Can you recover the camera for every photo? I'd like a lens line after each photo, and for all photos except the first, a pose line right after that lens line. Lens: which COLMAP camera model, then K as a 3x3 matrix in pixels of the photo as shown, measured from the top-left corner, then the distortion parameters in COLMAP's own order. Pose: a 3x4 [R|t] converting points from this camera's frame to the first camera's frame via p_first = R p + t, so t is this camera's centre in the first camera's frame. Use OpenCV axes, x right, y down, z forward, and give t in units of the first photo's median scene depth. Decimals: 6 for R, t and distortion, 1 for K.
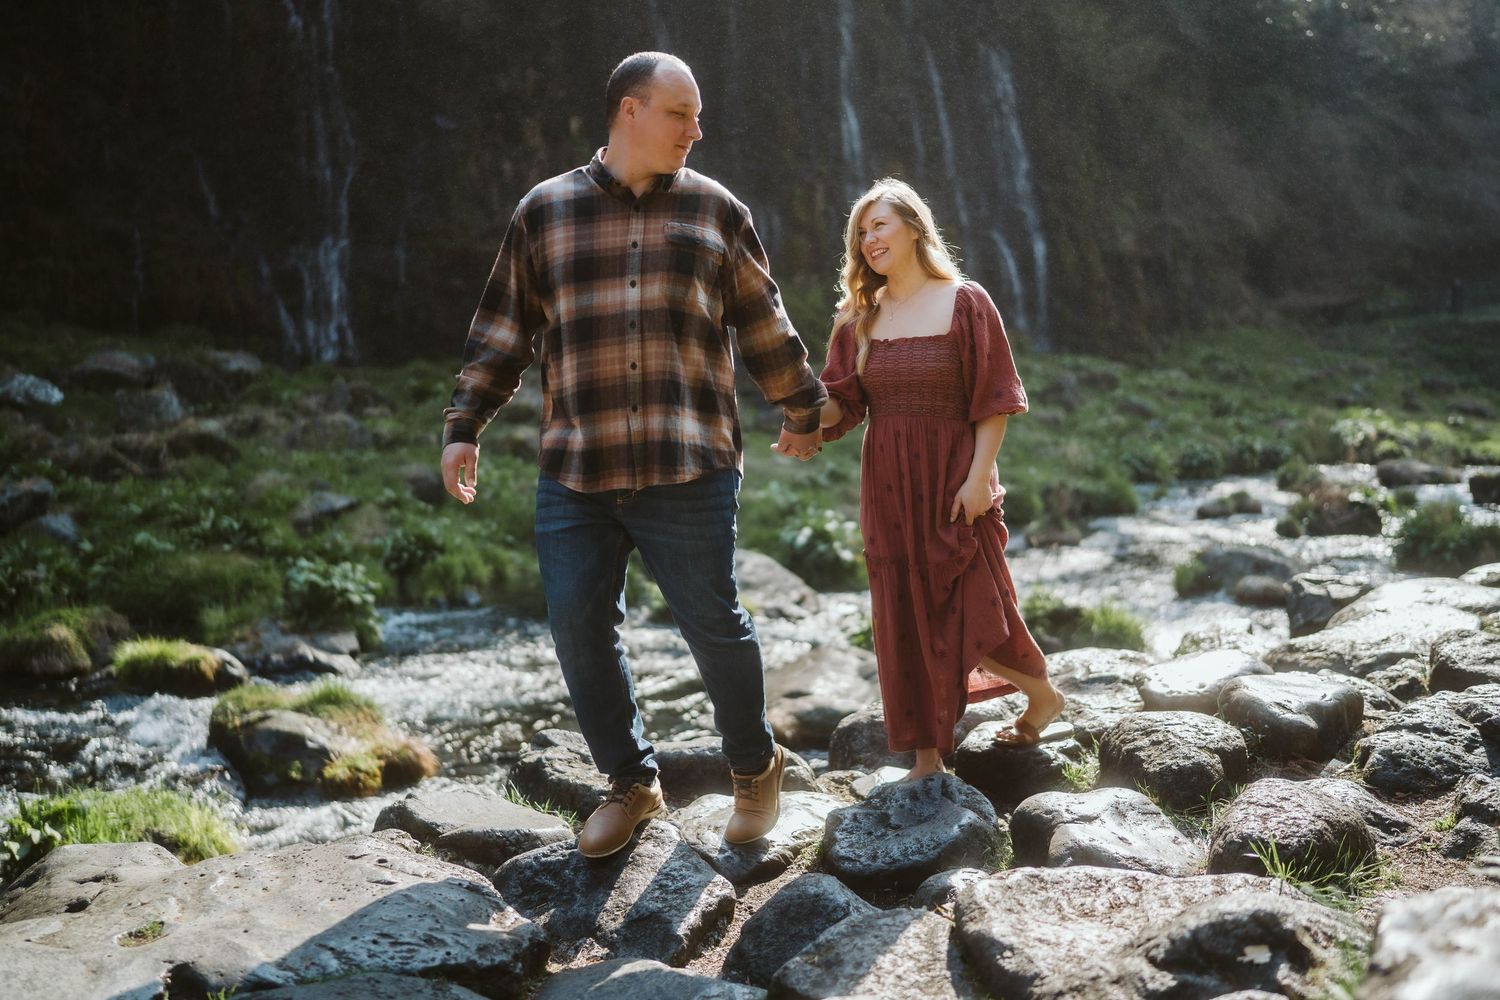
lens RADIAL K [[1430.8, 0, 756.2], [0, 1430.8, 496.0], [0, 0, 1]] dist [-0.194227, 0.224410]
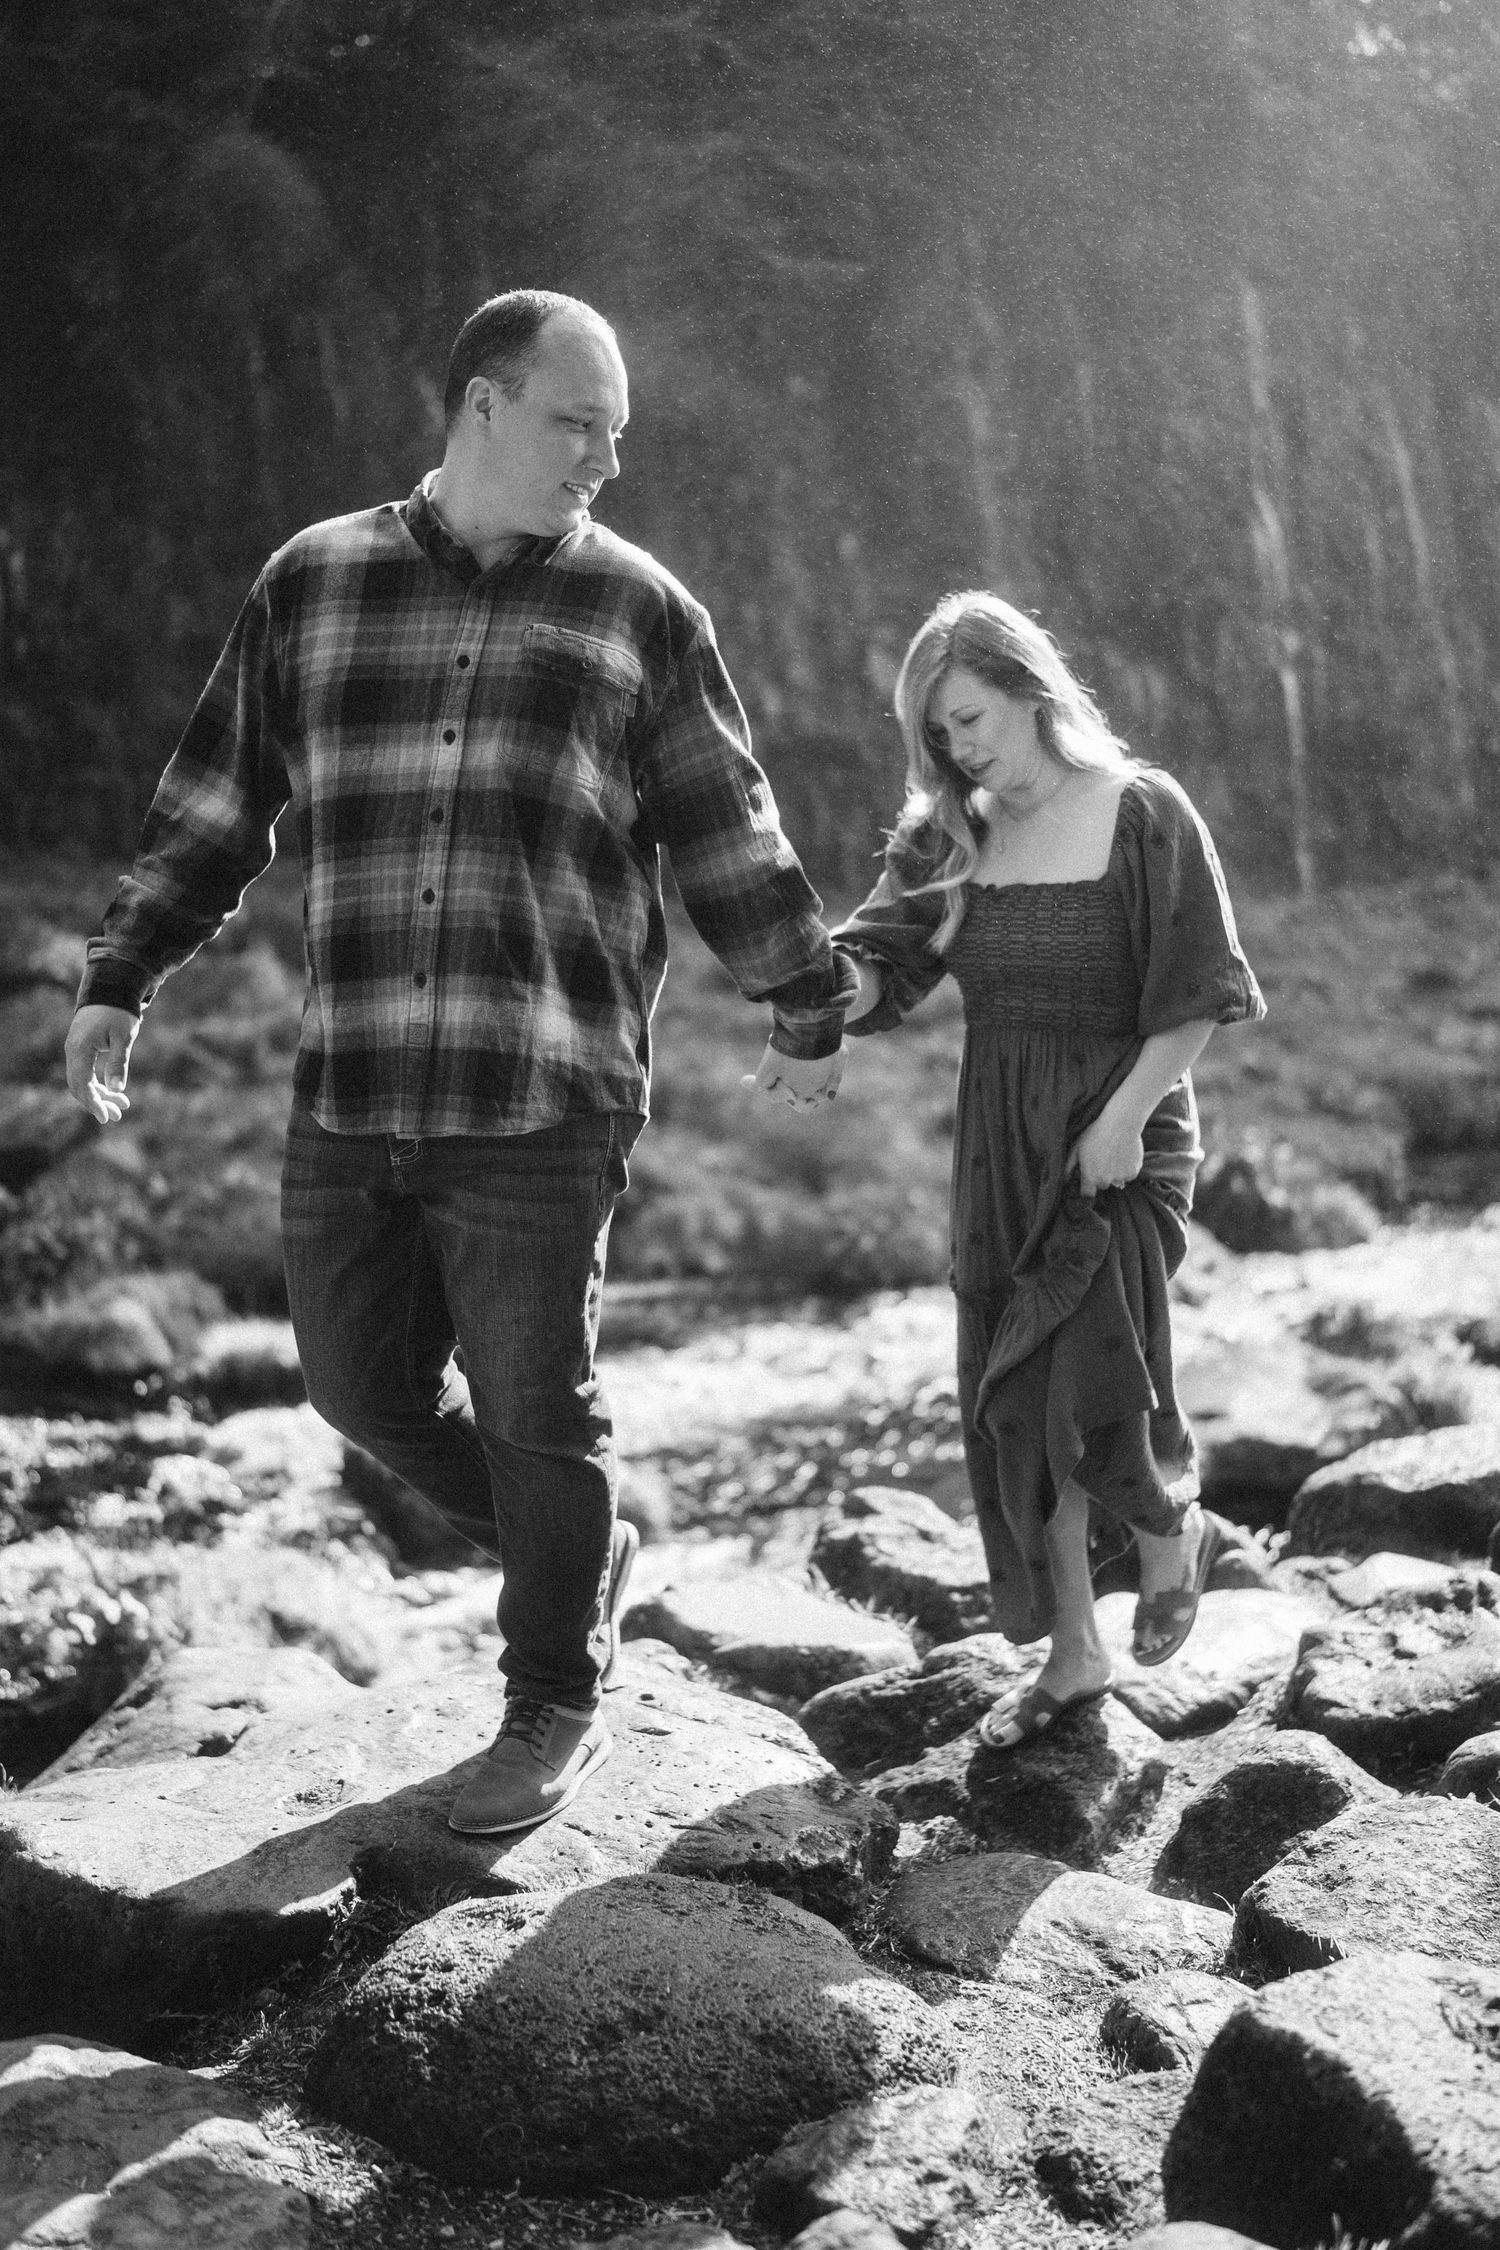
lens RADIAL K [[2155.3, 0, 746.9], [0, 2155.3, 1125.8], [0, 0, 1]] dist [-0.199356, 0.254426]
pose [[0.984735, -0.003729, -0.174020, -0.014389], [0.005903, 0.999911, 0.011976, -0.010818], [0.173959, -0.012820, 0.984669, -0.002338]]
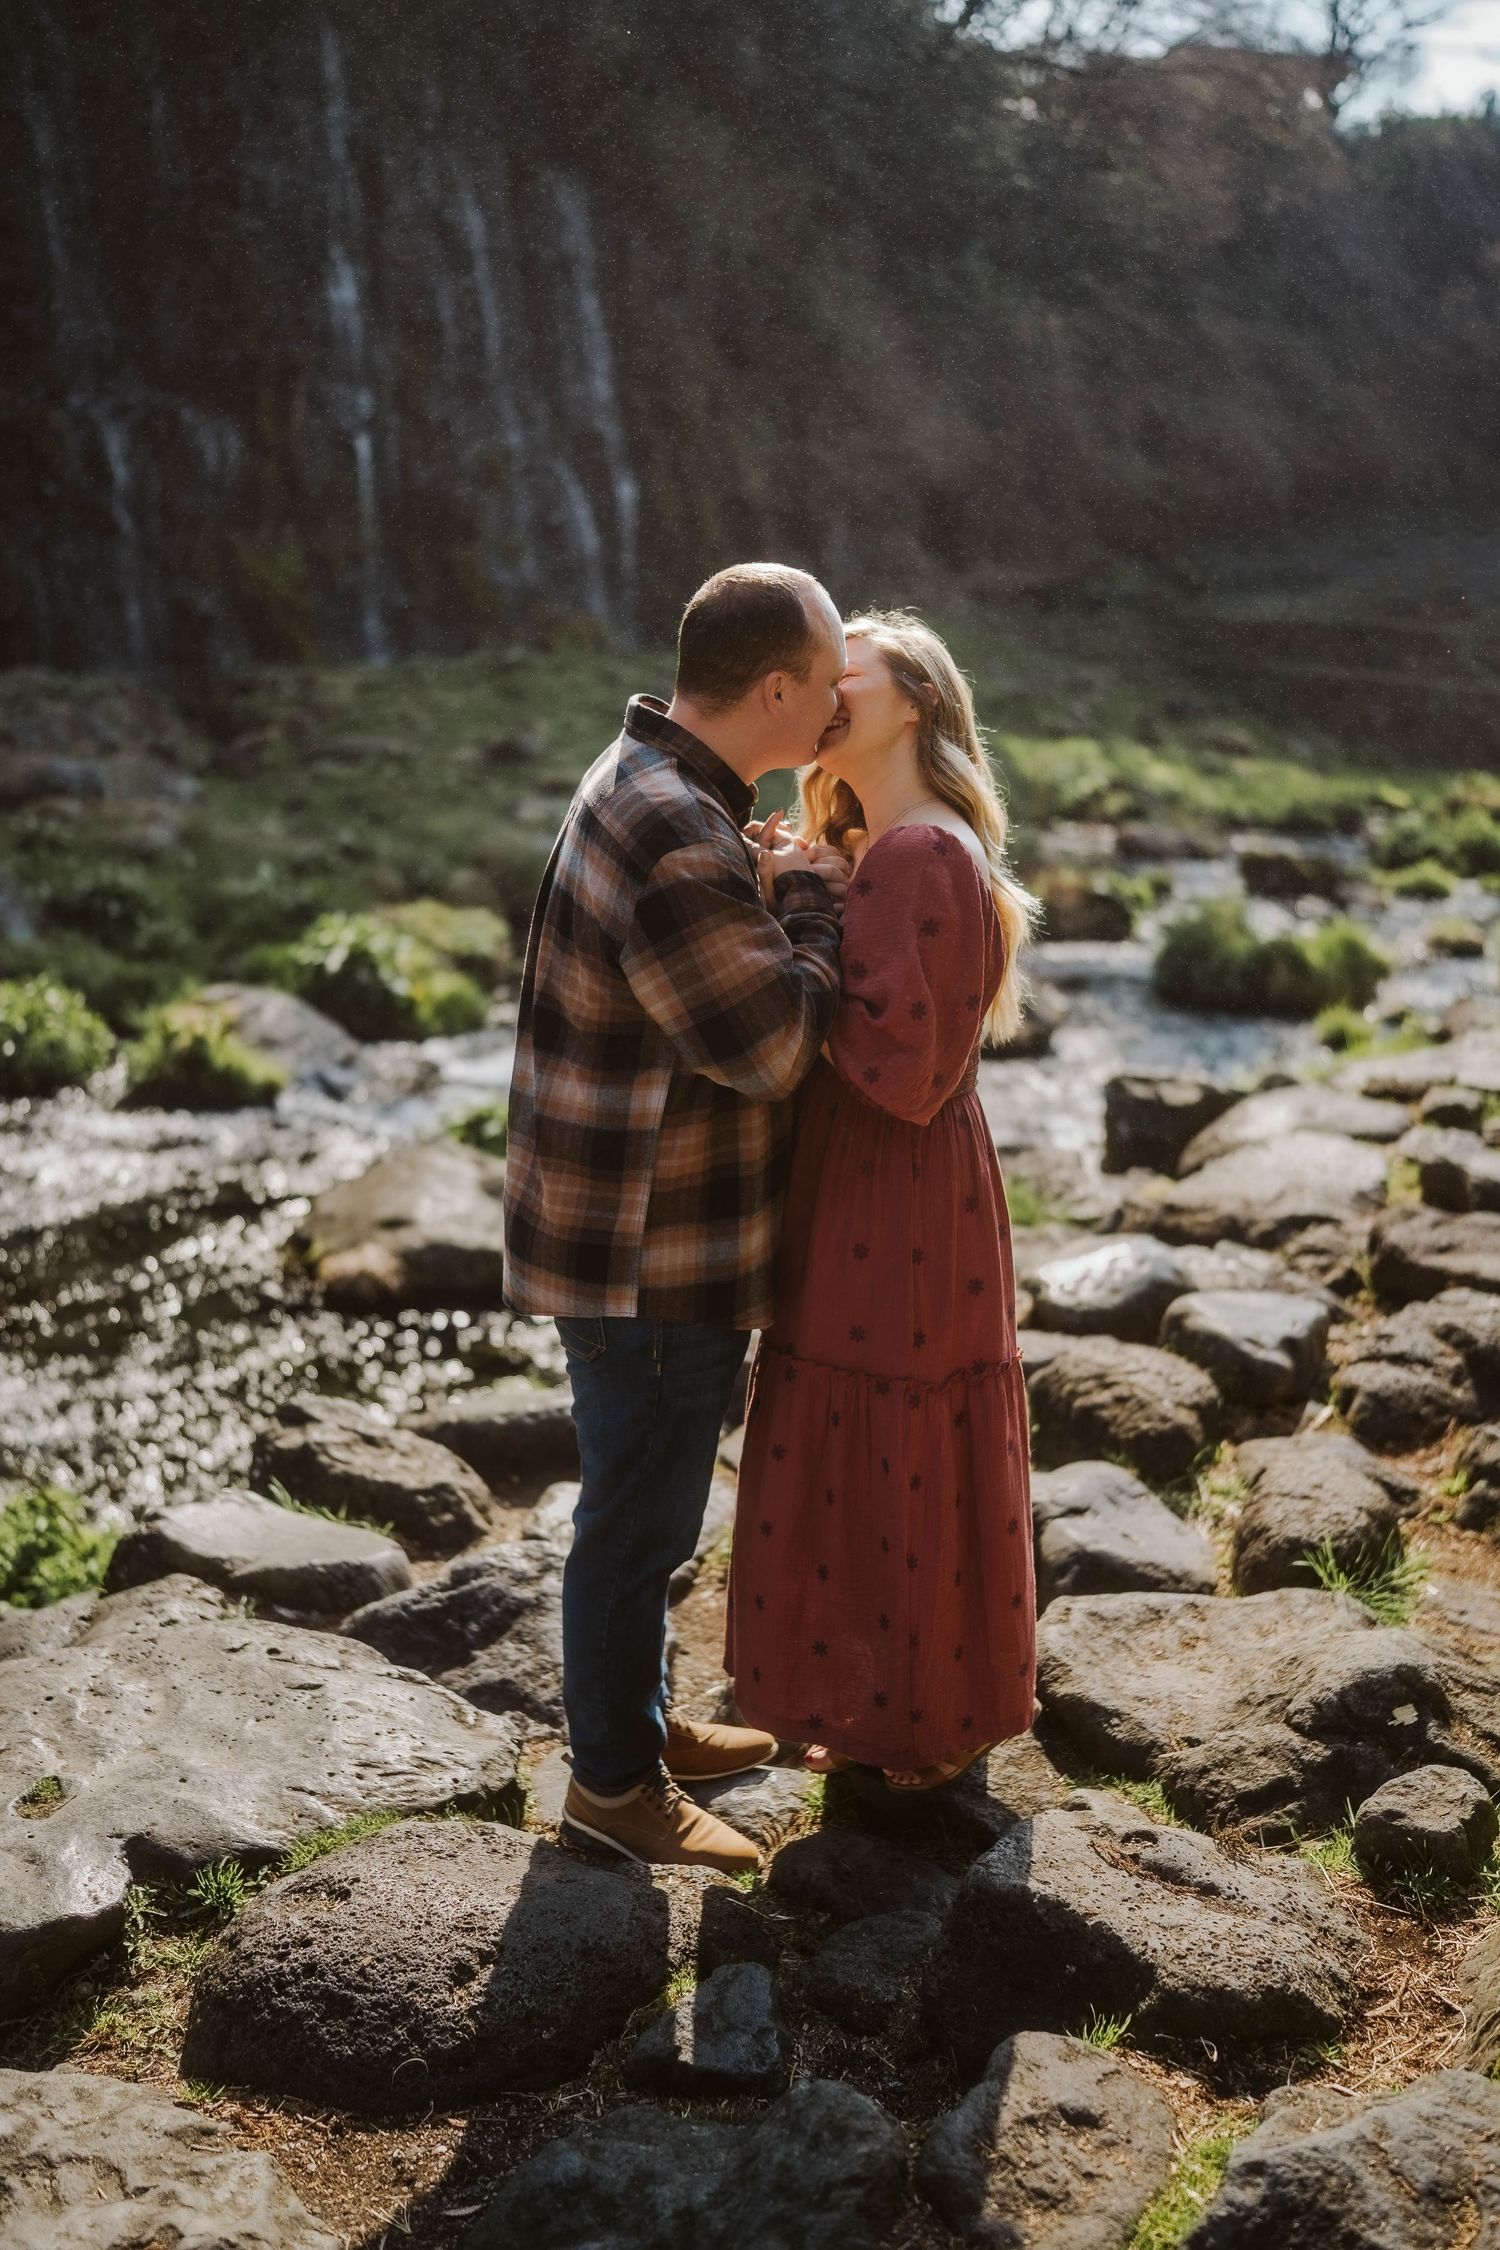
lens RADIAL K [[2150.4, 0, 746.0], [0, 2150.4, 1118.9], [0, 0, 1]] dist [-0.191184, 0.235324]
pose [[0.964182, -0.029082, 0.263641, -0.117558], [-0.005347, 0.991638, 0.128940, -0.068702], [-0.265186, -0.125731, 0.955964, -0.056289]]
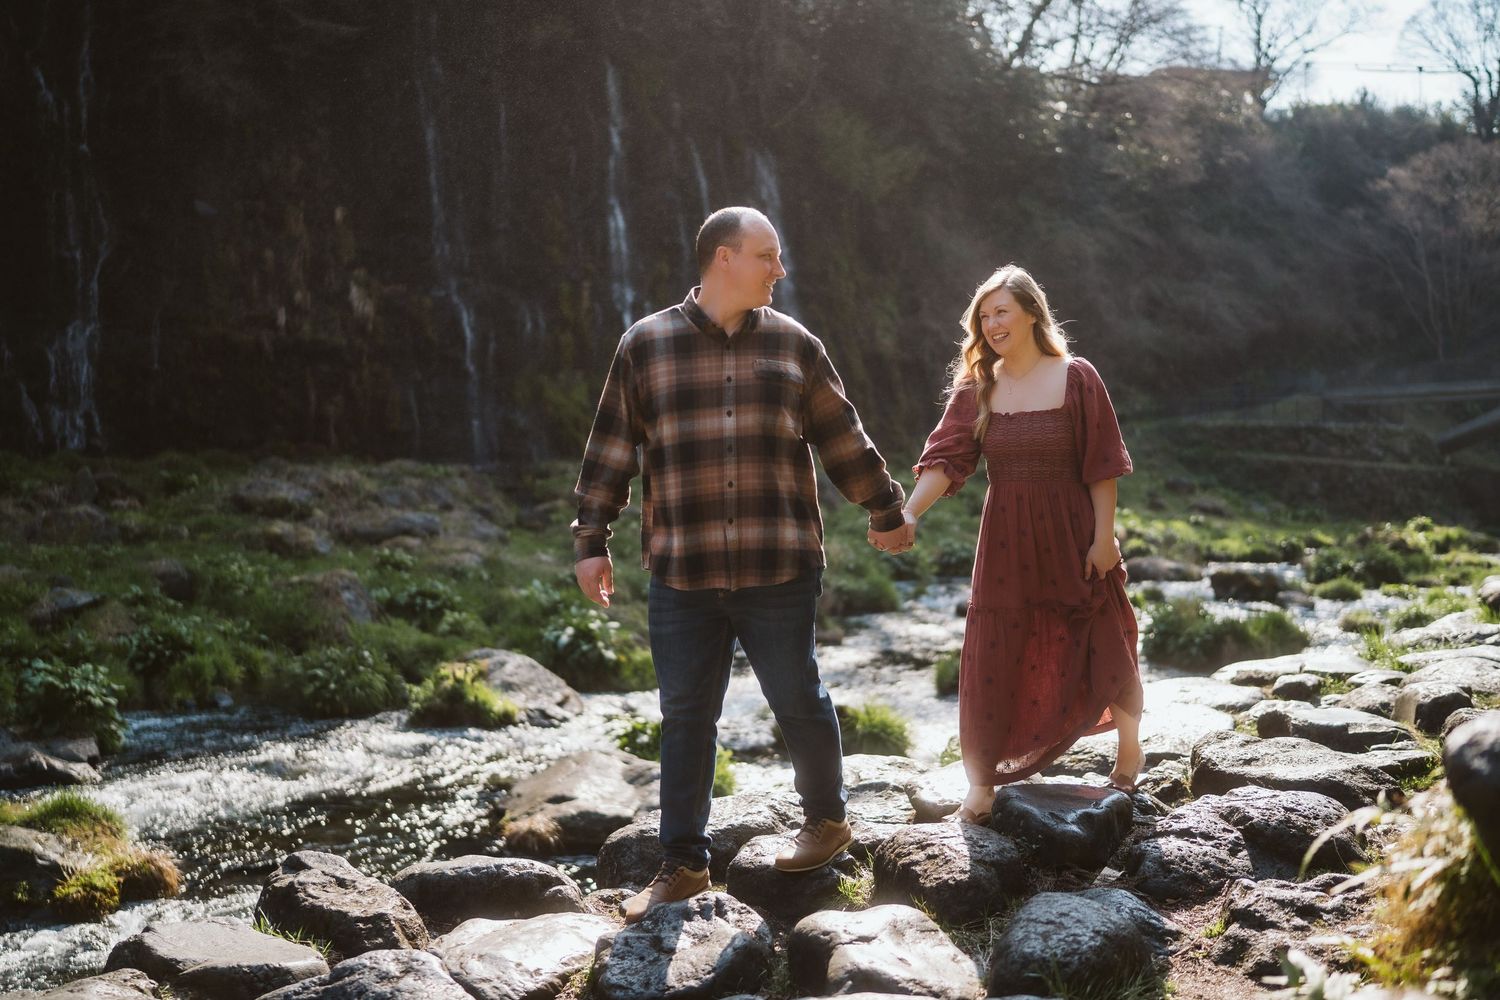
lens RADIAL K [[1429.8, 0, 750.0], [0, 1429.8, 500.0], [0, 0, 1]] dist [-0.201726, 0.230458]
pose [[0.986971, 0.009749, 0.160600, -0.001433], [0.000599, 0.997933, -0.064259, -0.005147], [-0.160894, 0.063518, 0.984926, 0.013123]]
